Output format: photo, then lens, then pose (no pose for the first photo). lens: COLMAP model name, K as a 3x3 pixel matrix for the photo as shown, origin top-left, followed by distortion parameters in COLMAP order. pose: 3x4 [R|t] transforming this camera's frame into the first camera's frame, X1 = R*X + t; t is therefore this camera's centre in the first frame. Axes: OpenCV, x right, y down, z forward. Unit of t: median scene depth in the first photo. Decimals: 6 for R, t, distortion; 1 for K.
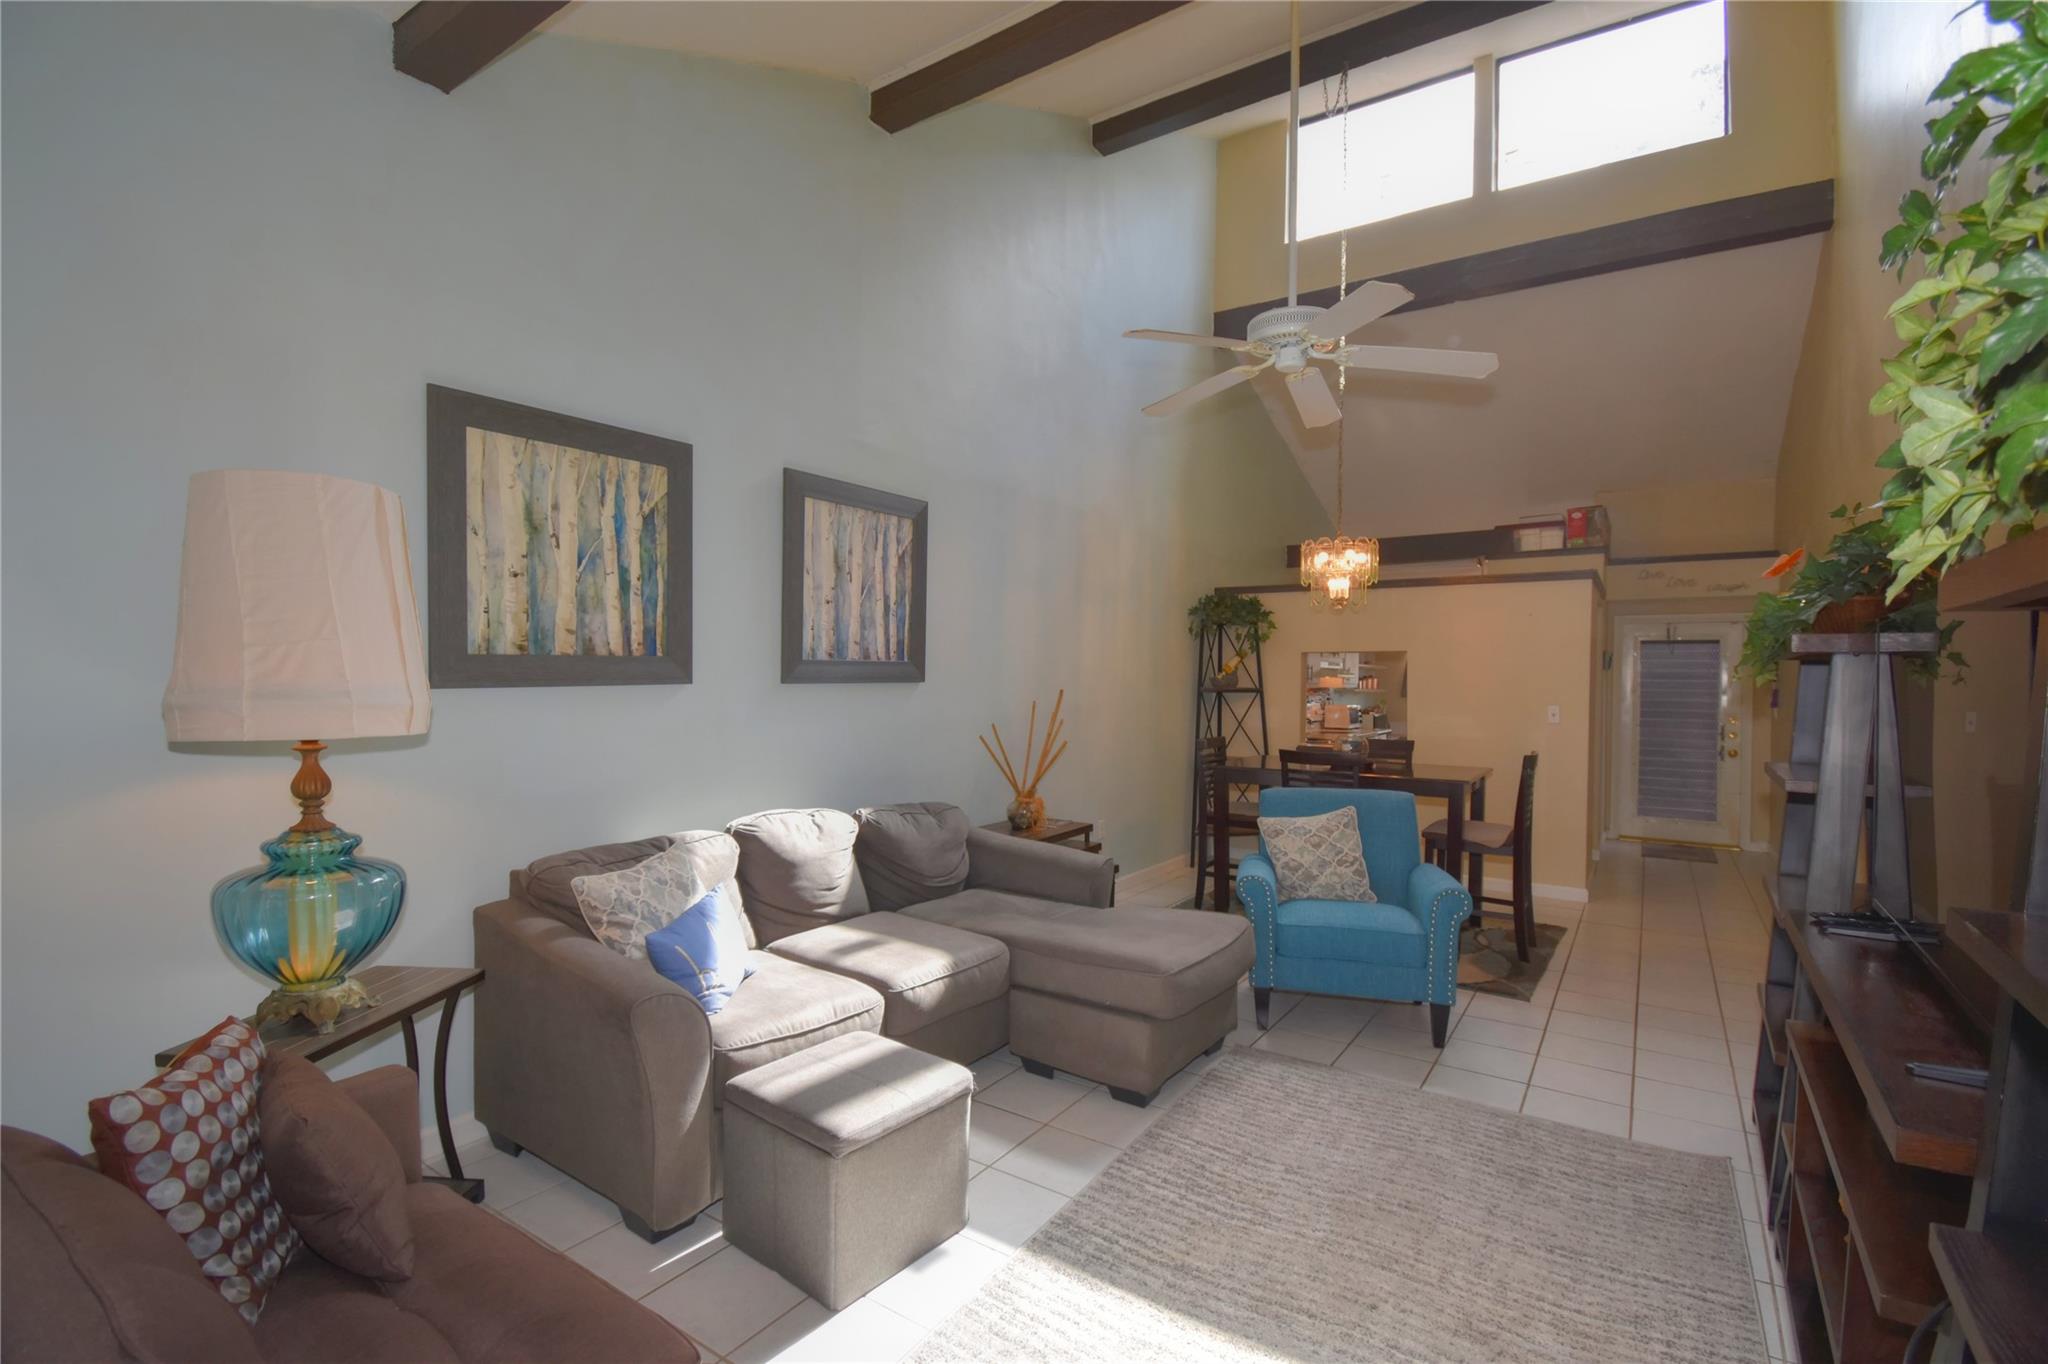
lens RADIAL K [[912.8, 0, 1039.2], [0, 912.8, 688.5], [0, 0, 1]] dist [-0.000766, -0.000195]
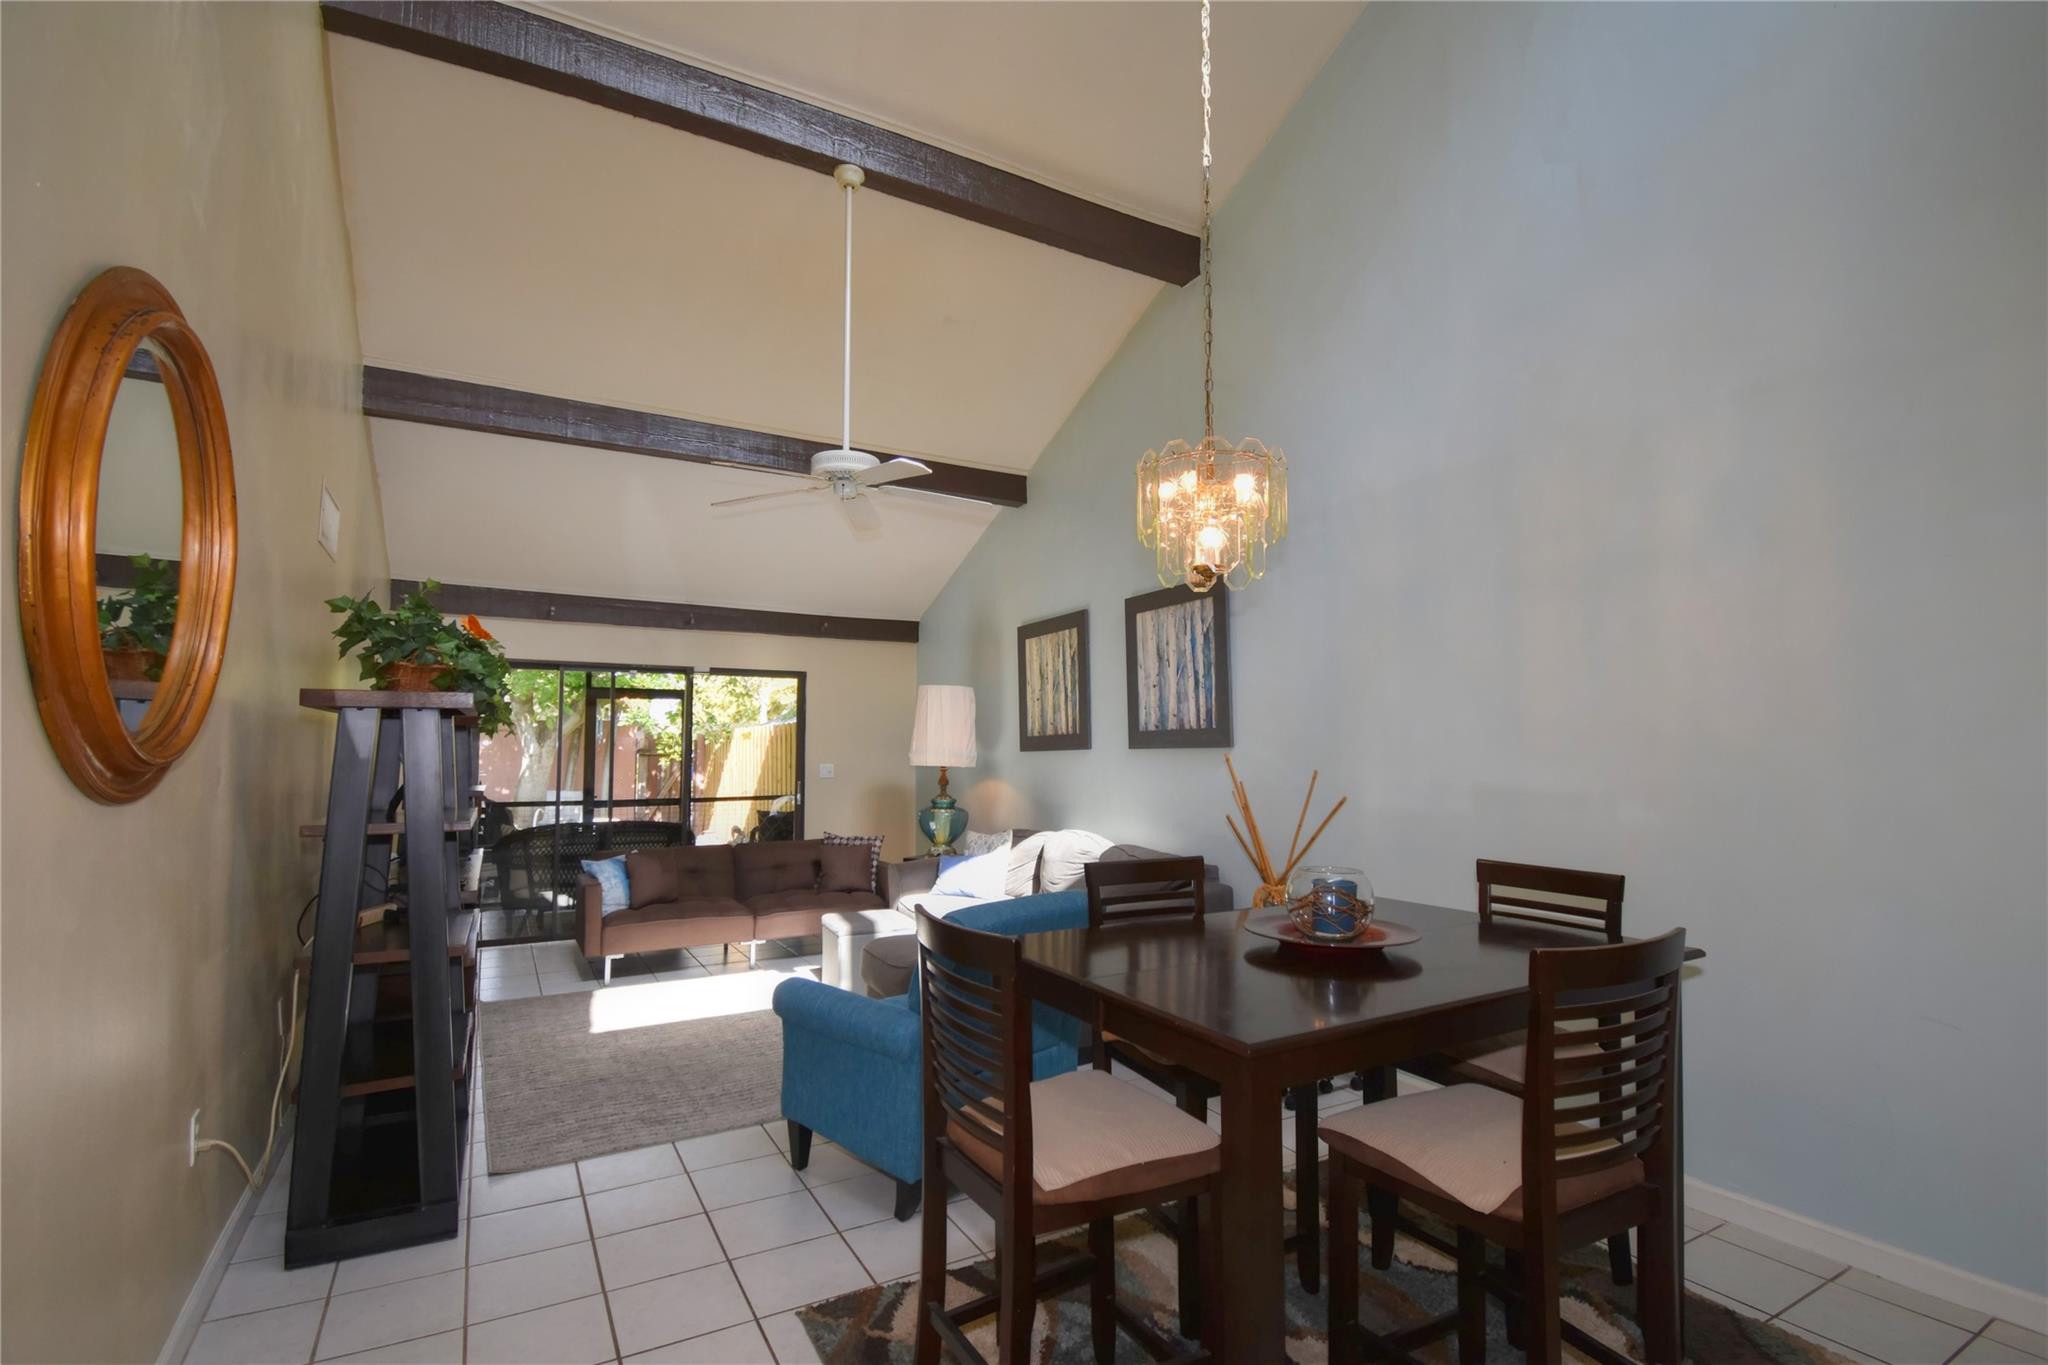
lens RADIAL K [[878.4, 0, 1069.7], [0, 878.4, 742.7], [0, 0, 1]] dist [-0.000003, 0.000009]
pose [[-0.400047, 0.003645, -0.916487, 0.977632], [0.005663, 0.999983, 0.001505, -0.016450], [0.916477, -0.004588, -0.400061, 1.398662]]
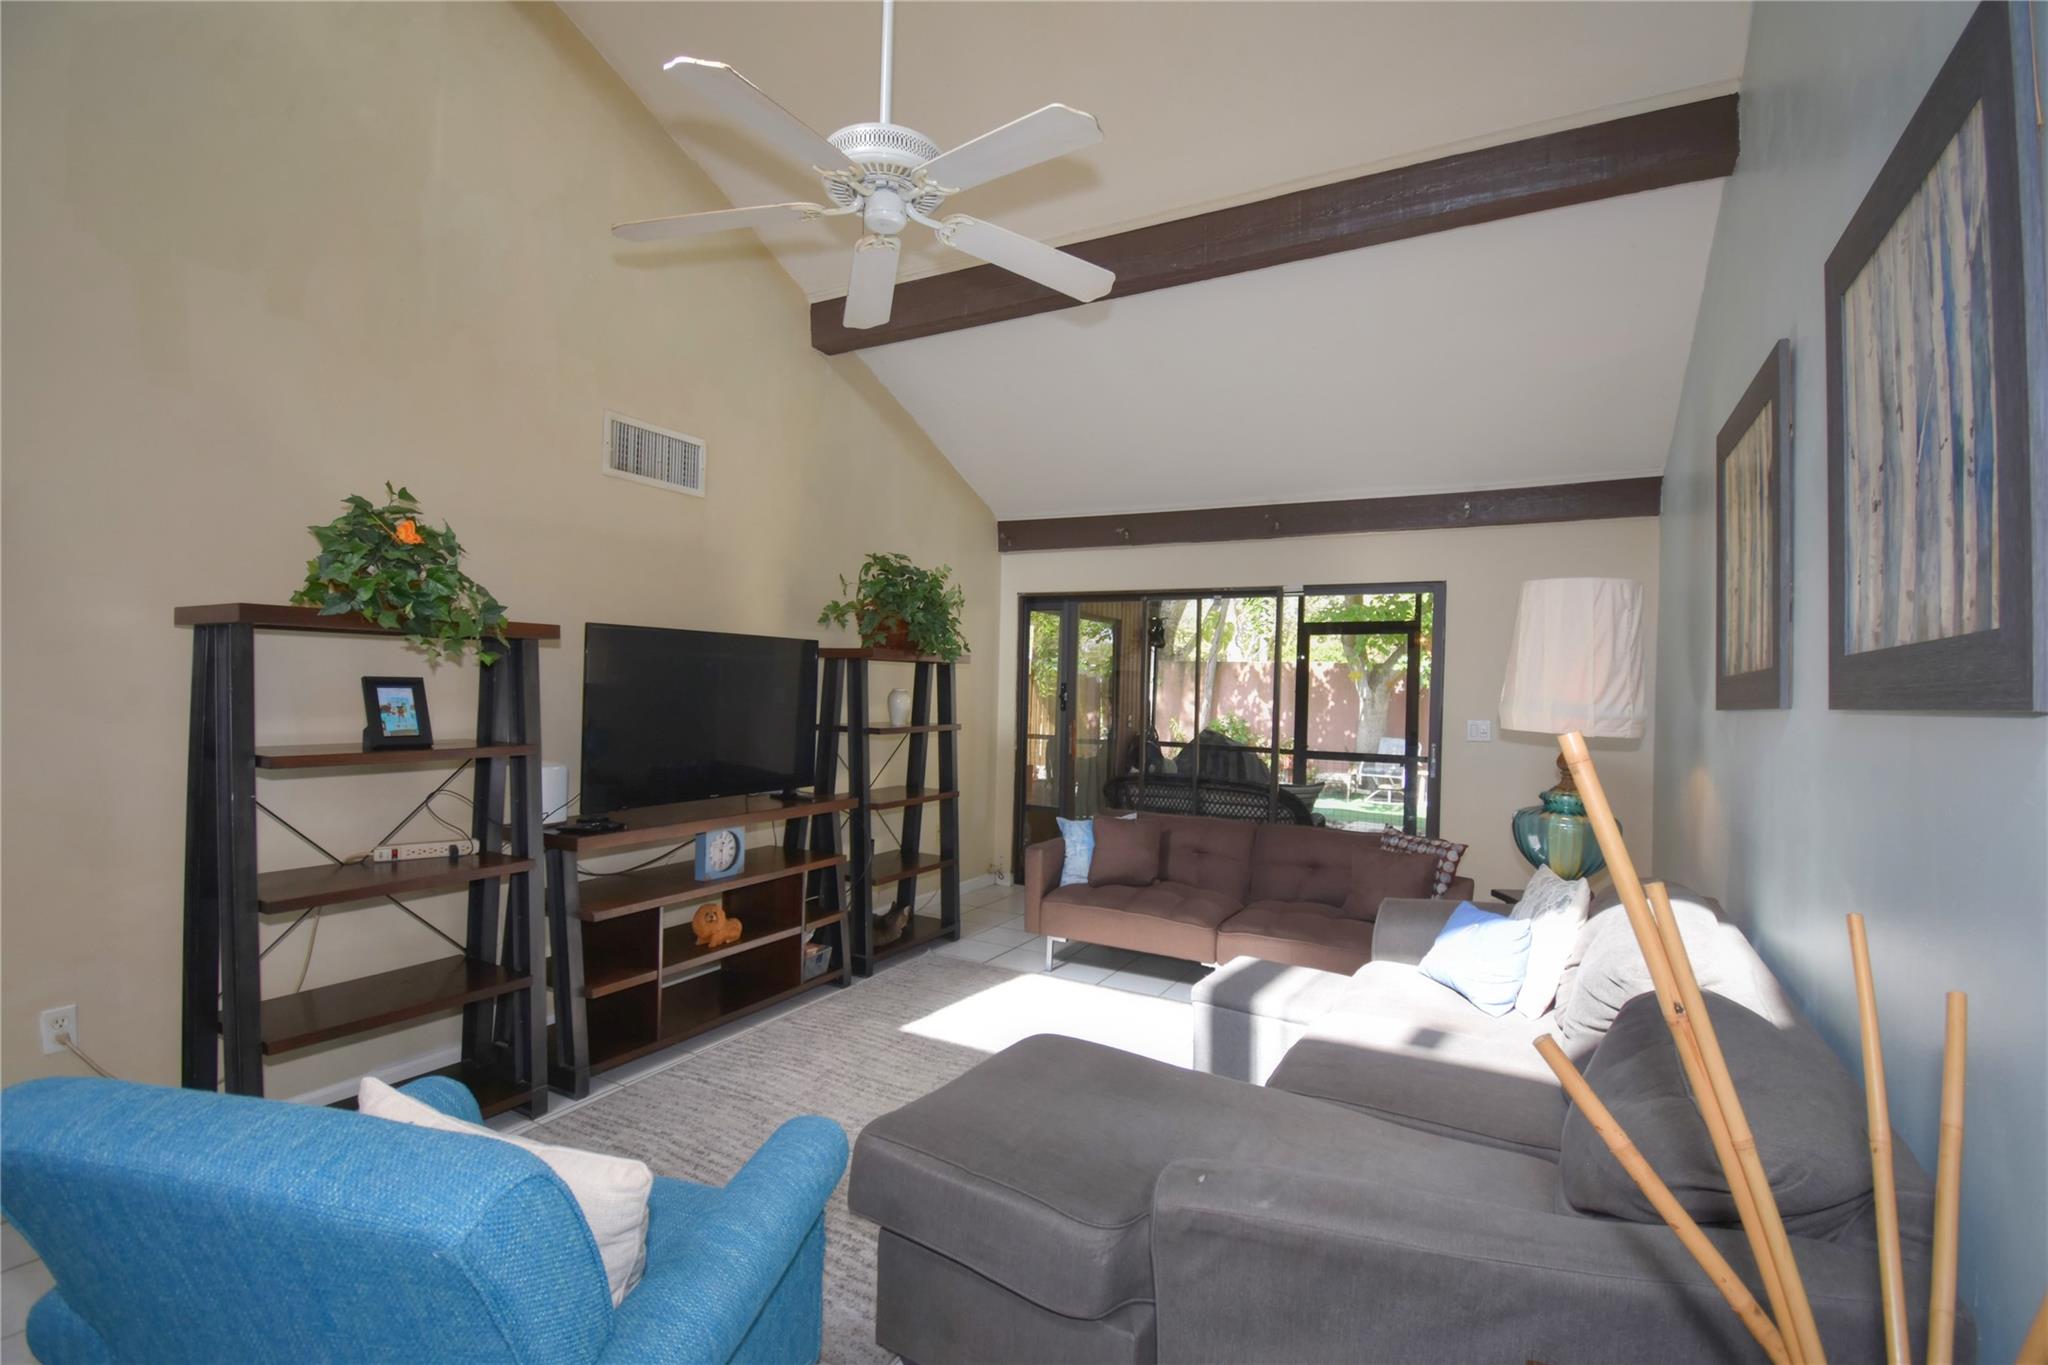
lens RADIAL K [[912.8, 0, 1039.2], [0, 912.8, 689.0], [0, 0, 1]] dist [-0.000766, -0.000195]
pose [[-0.991832, -0.013908, -0.126789, 0.179027], [-0.014674, 0.999879, 0.005112, -0.011892], [0.126703, 0.006931, -0.991916, 1.357880]]
